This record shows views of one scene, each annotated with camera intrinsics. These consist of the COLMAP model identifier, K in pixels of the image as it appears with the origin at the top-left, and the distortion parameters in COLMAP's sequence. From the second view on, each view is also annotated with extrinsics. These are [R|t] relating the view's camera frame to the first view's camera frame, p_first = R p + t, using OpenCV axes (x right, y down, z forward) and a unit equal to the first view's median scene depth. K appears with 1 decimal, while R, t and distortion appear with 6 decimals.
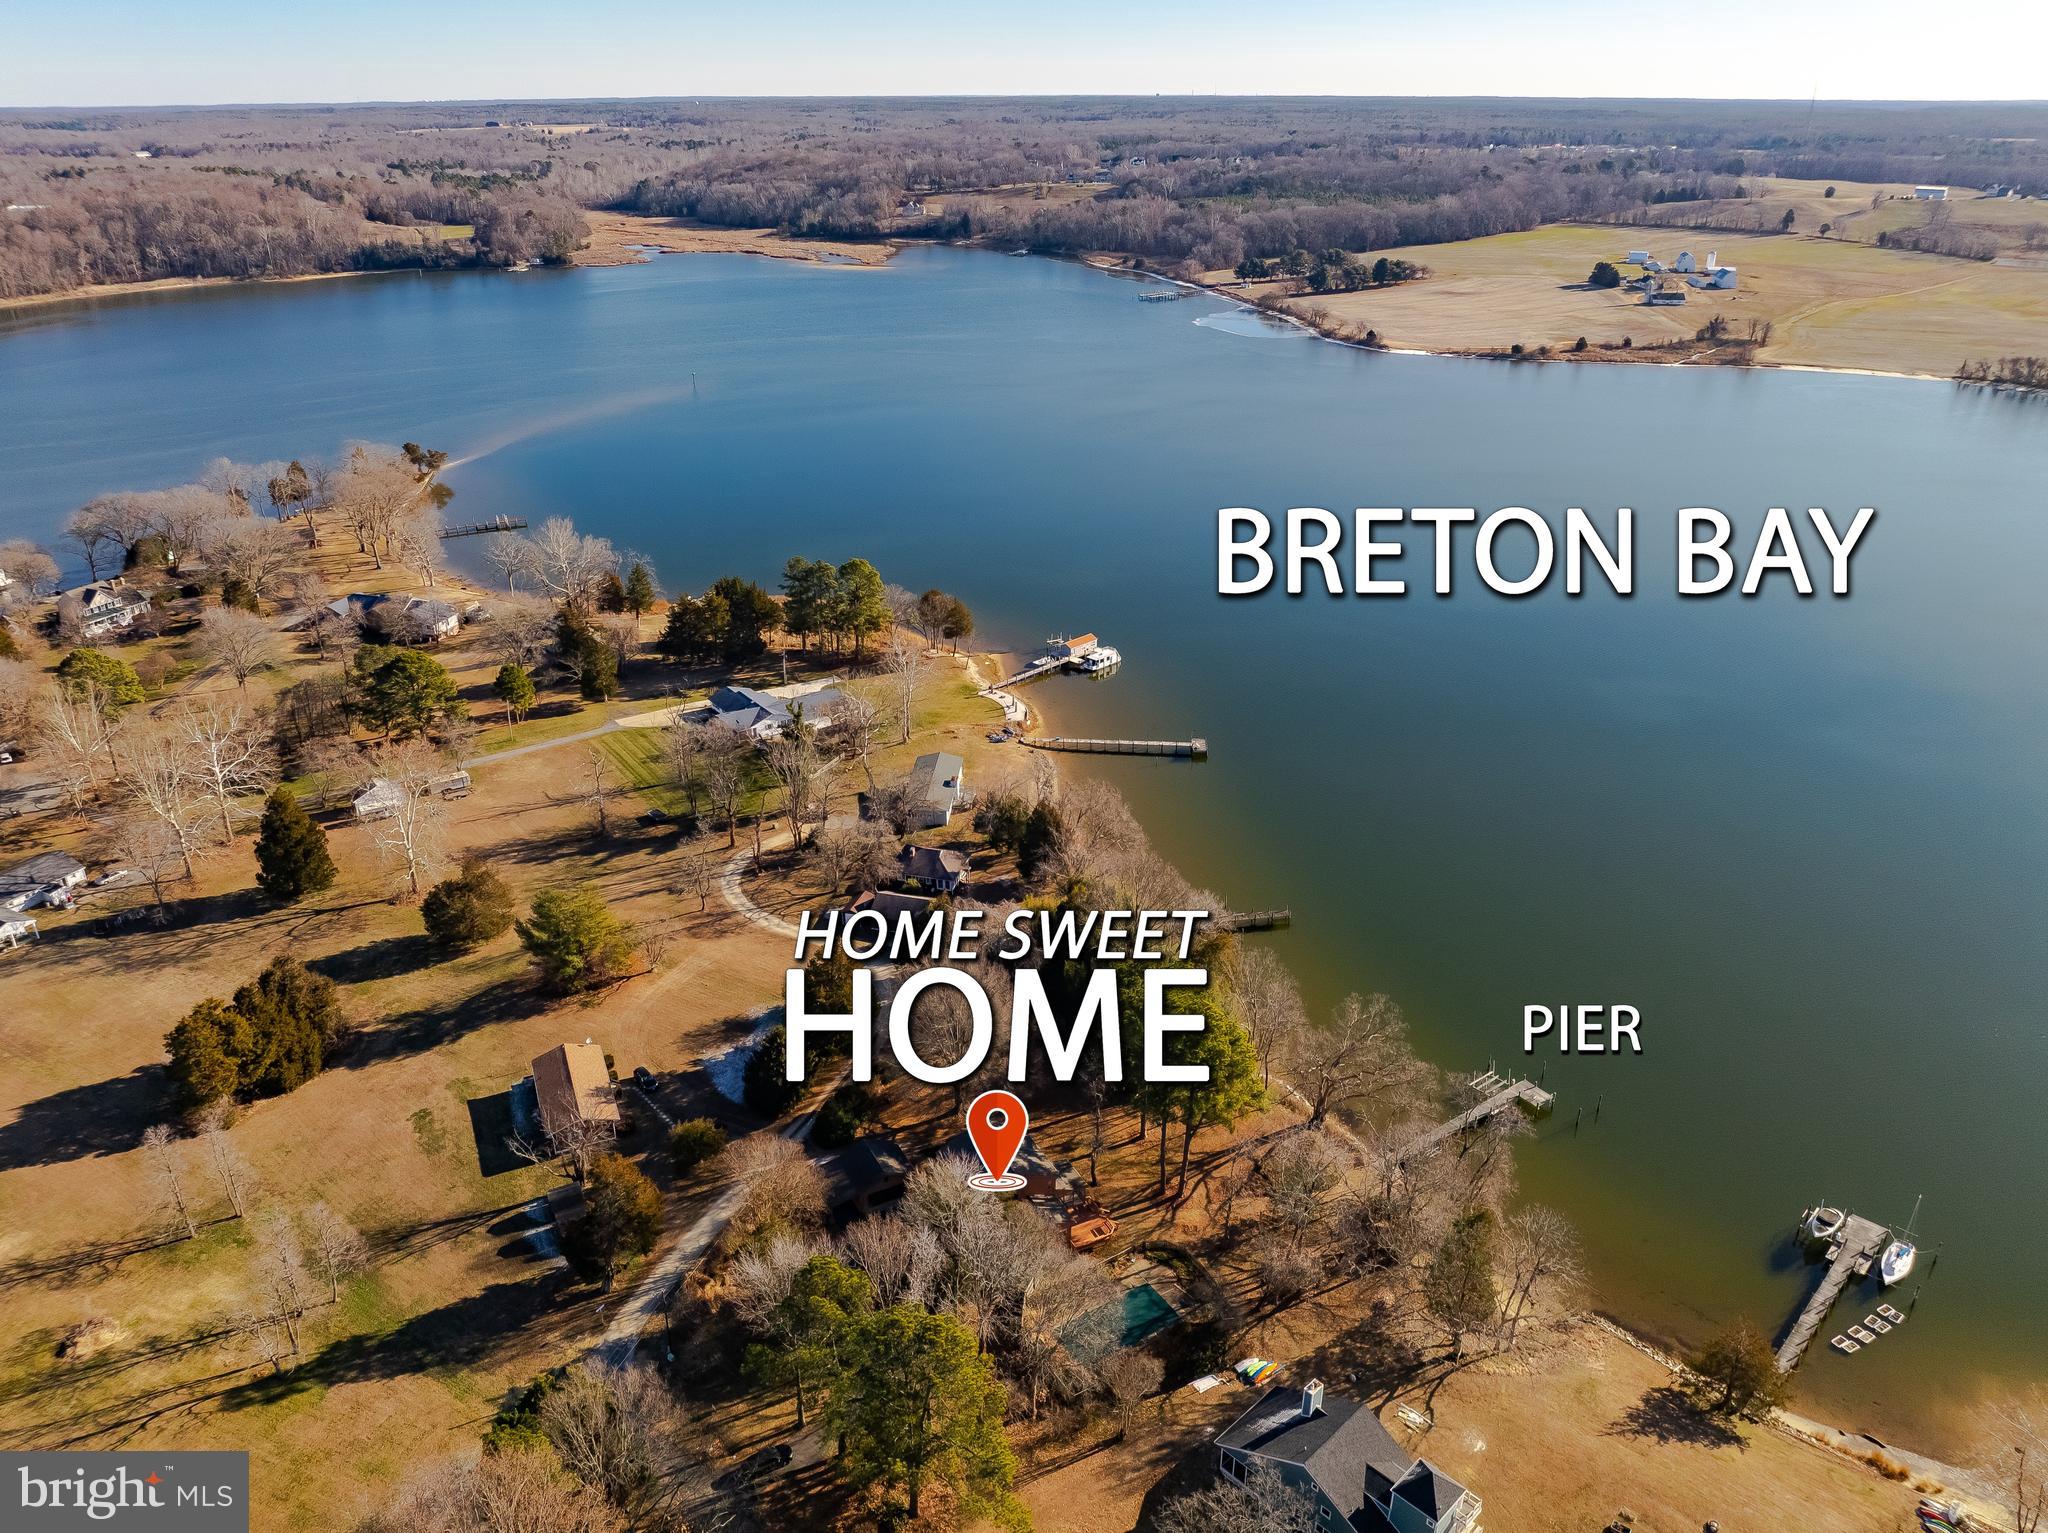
lens RADIAL K [[1453.3, 0, 1024.0], [0, 1453.3, 766.5], [0, 0, 1]] dist [-0.063987, 0.034655]
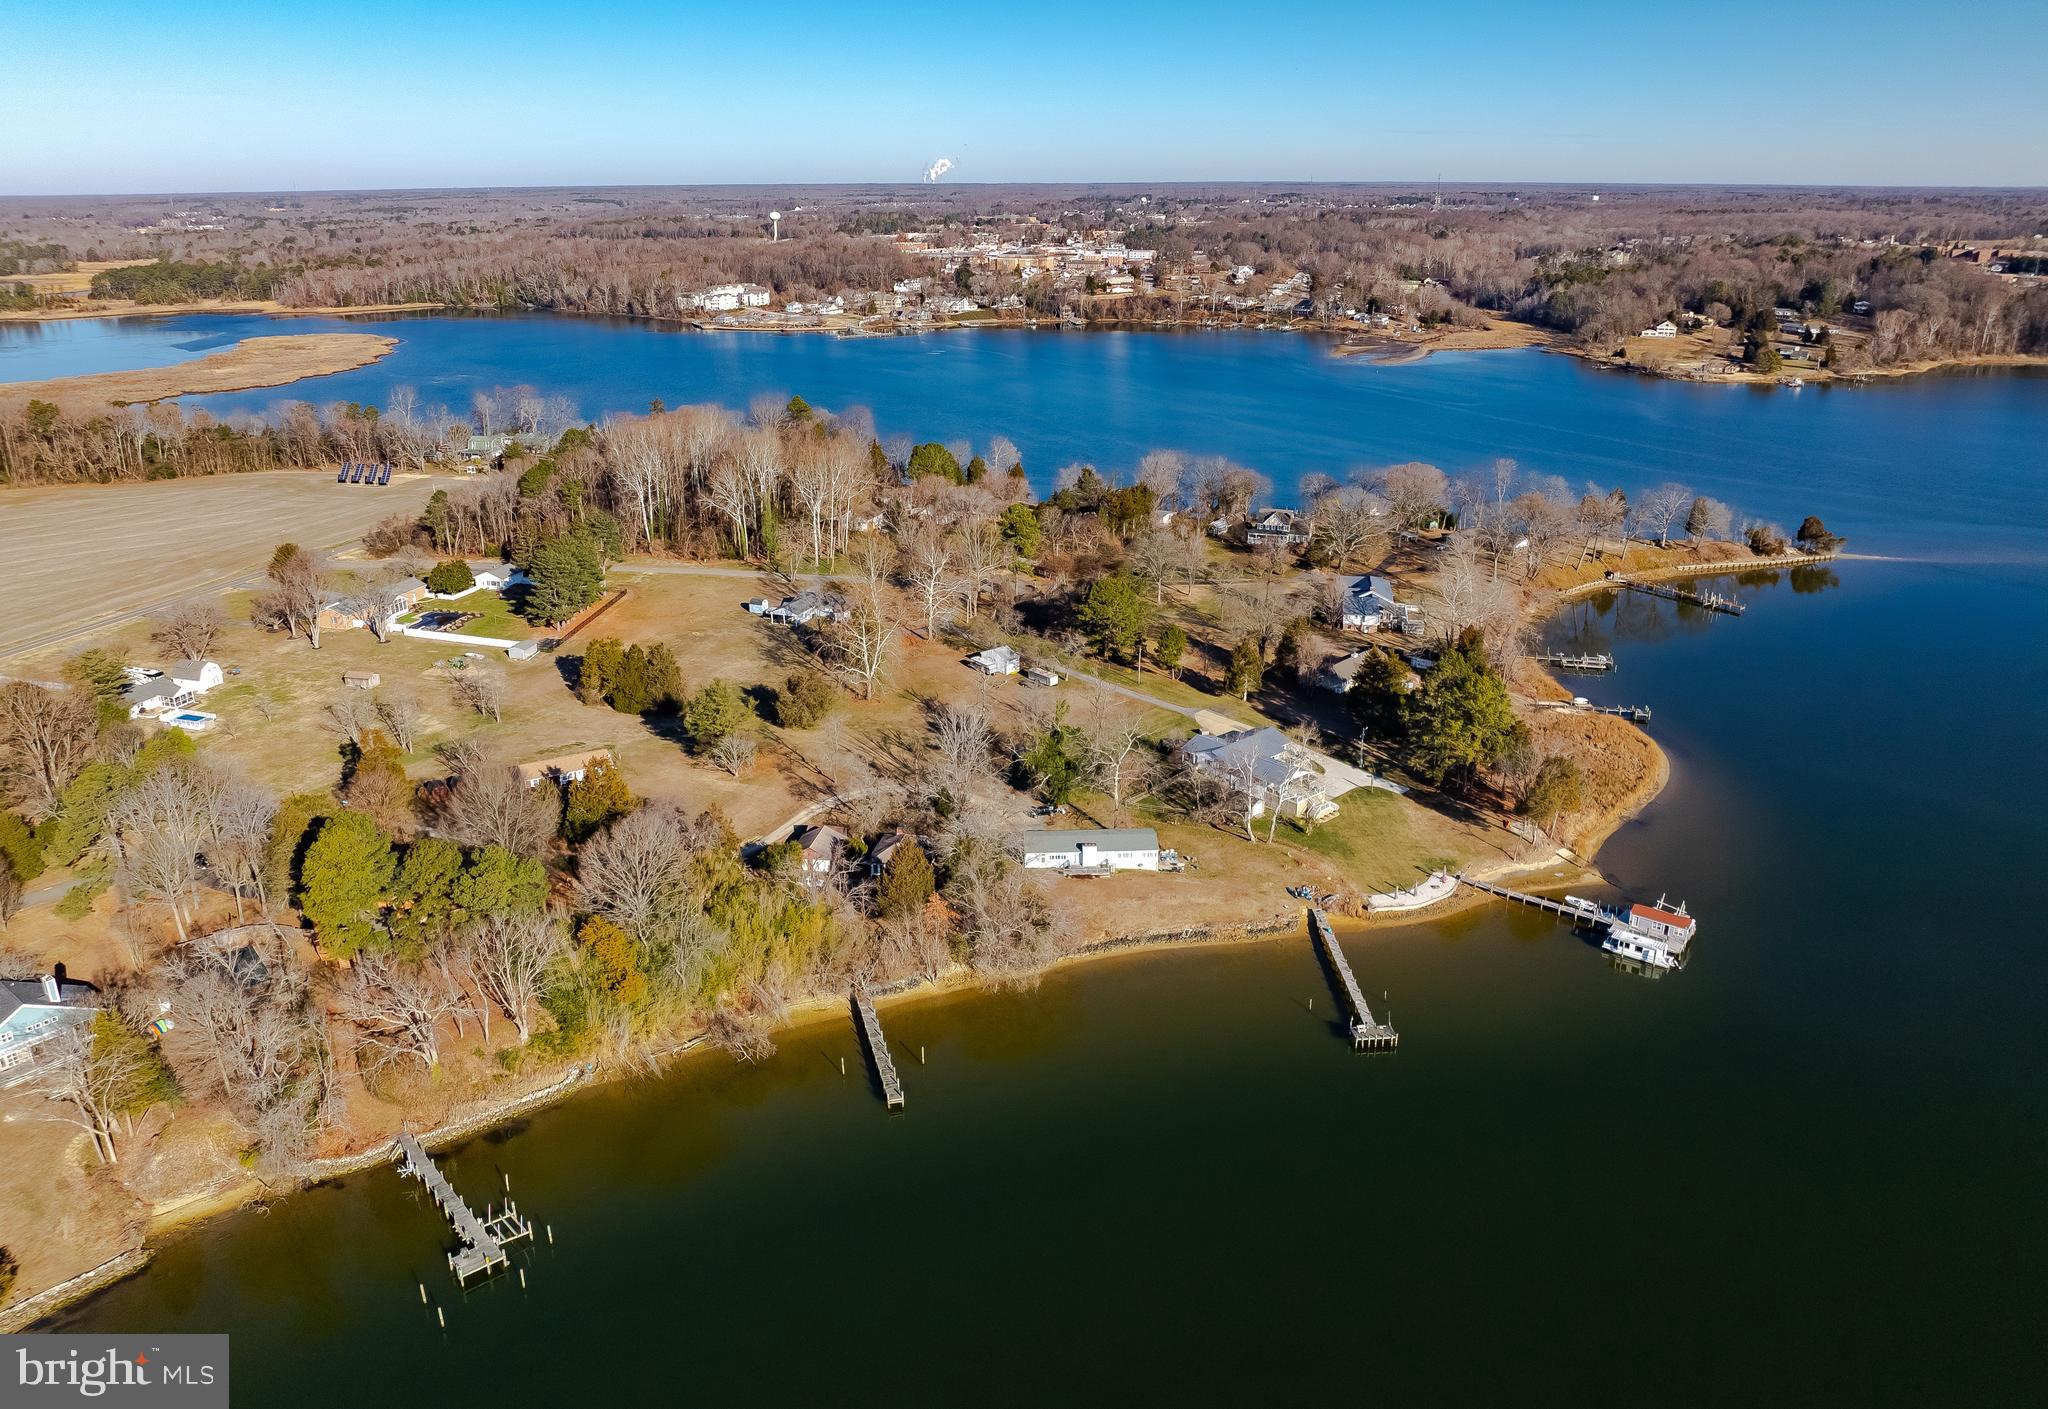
lens RADIAL K [[1444.9, 0, 1024.0], [0, 1444.9, 704.5], [0, 0, 1]] dist [-0.040944, 0.007066]
pose [[0.119238, 0.340881, -0.932514, 0.185401], [-0.417582, 0.869324, 0.264386, -0.070707], [0.900781, 0.357877, 0.246002, 0.170929]]
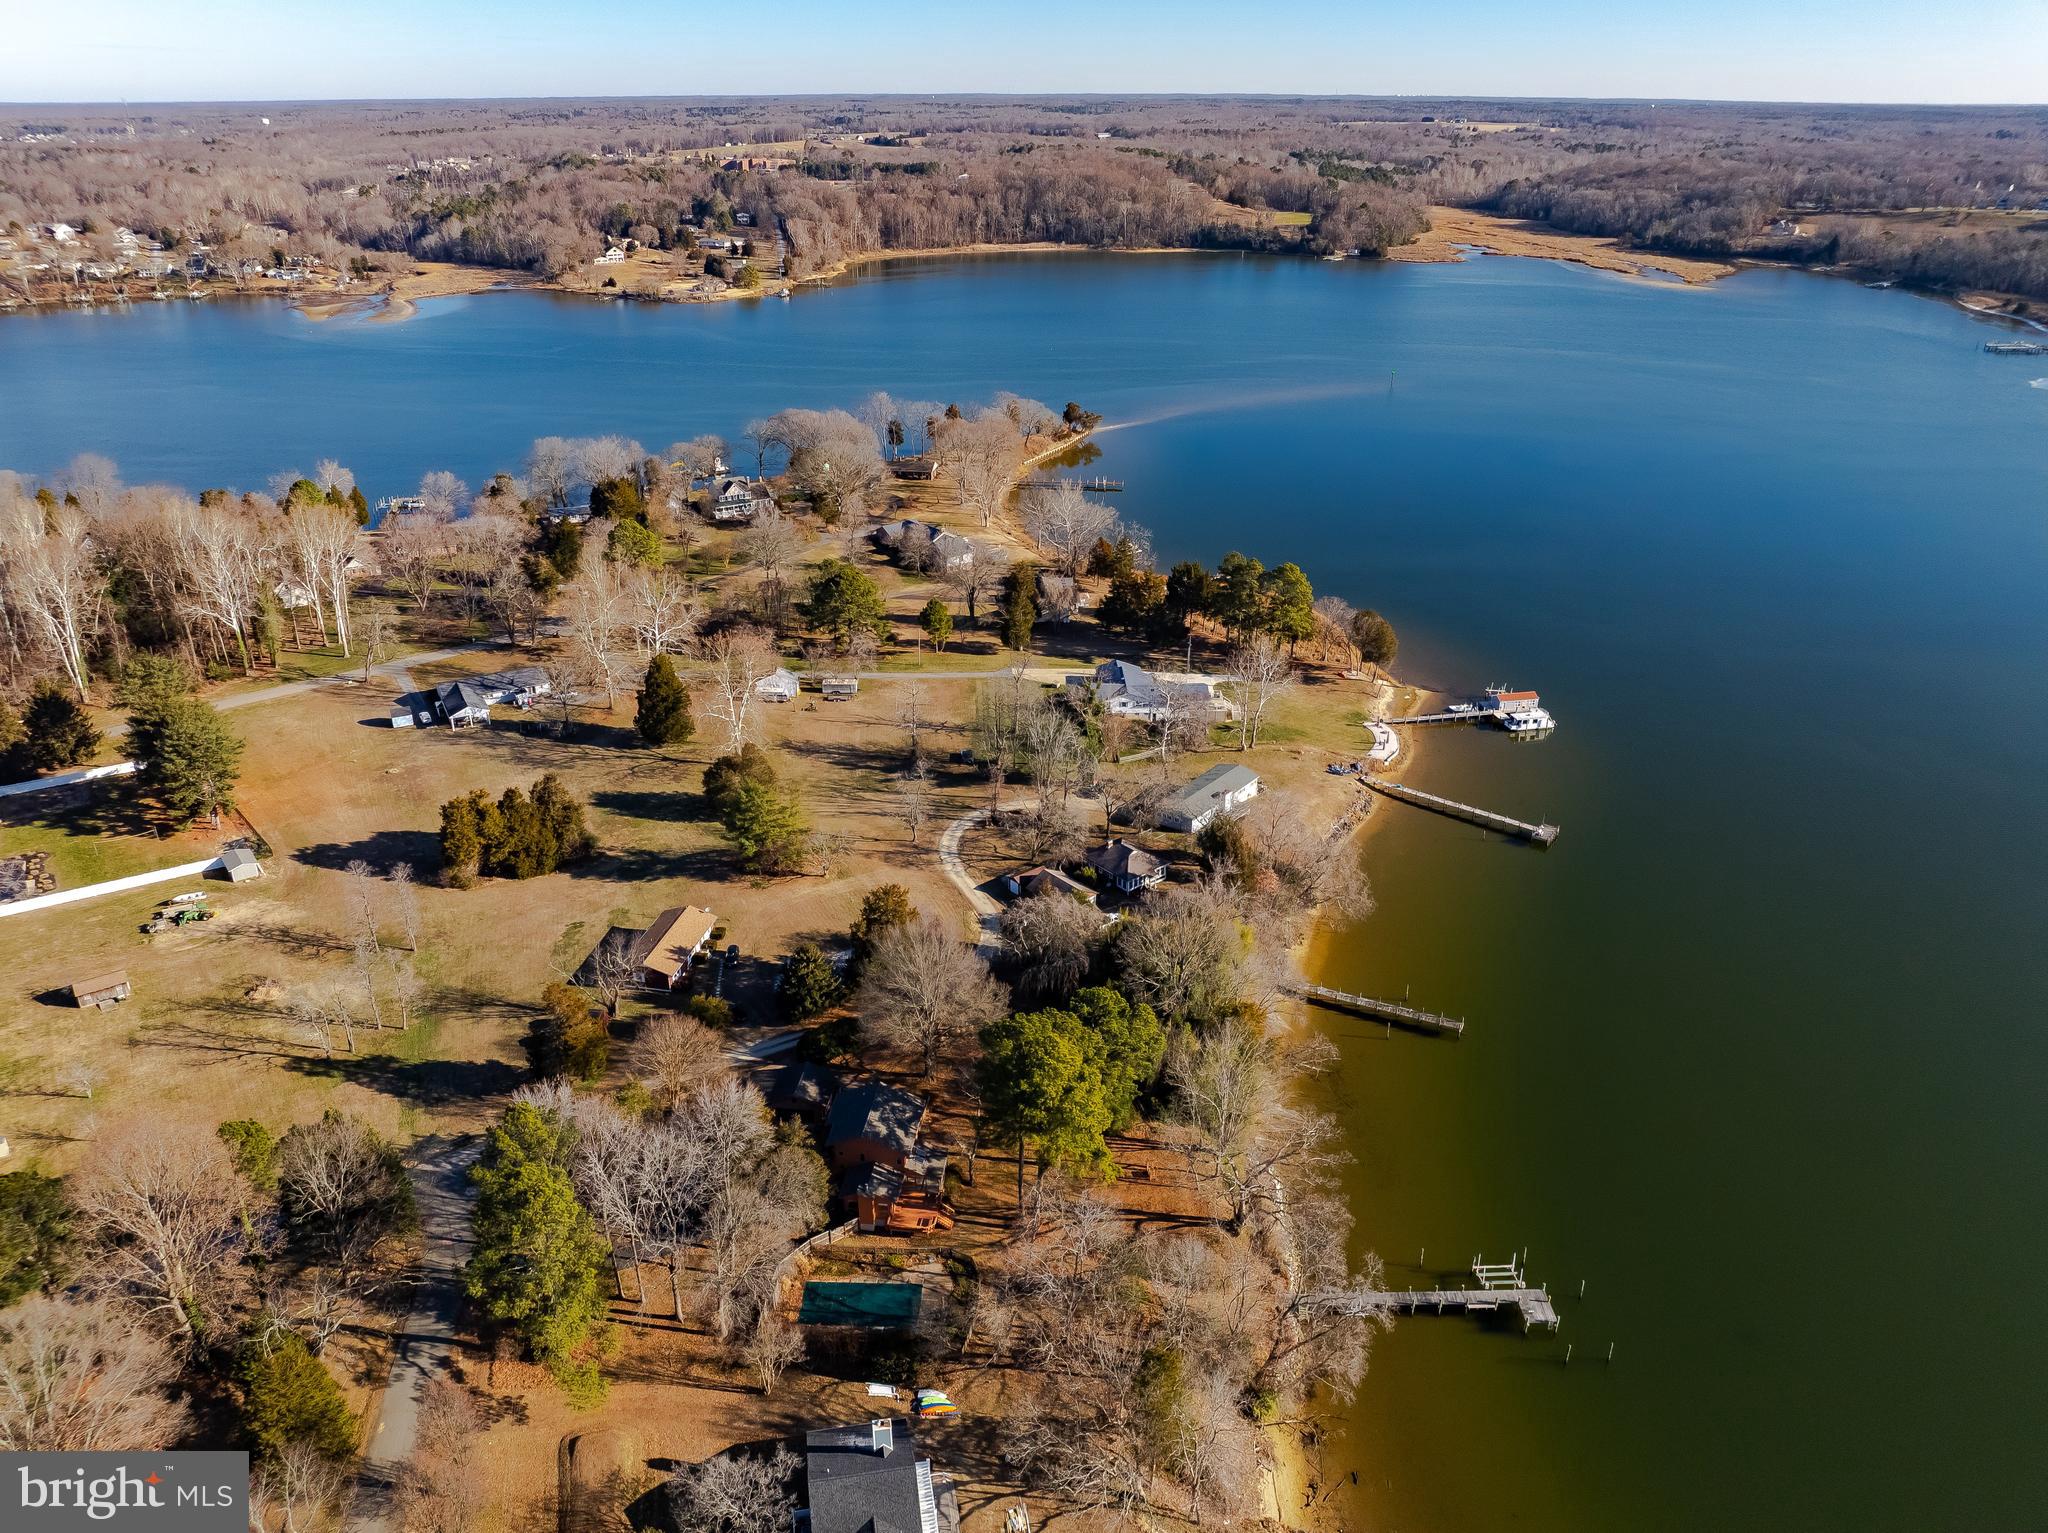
lens RADIAL K [[1438.5, 0, 1031.3], [0, 1438.5, 766.5], [0, 0, 1]] dist [-0.060638, 0.031794]
pose [[0.829306, 0.241484, -0.503921, 0.079214], [-0.239092, 0.968427, 0.070604, -0.010920], [0.505061, 0.061931, 0.860859, 0.023243]]
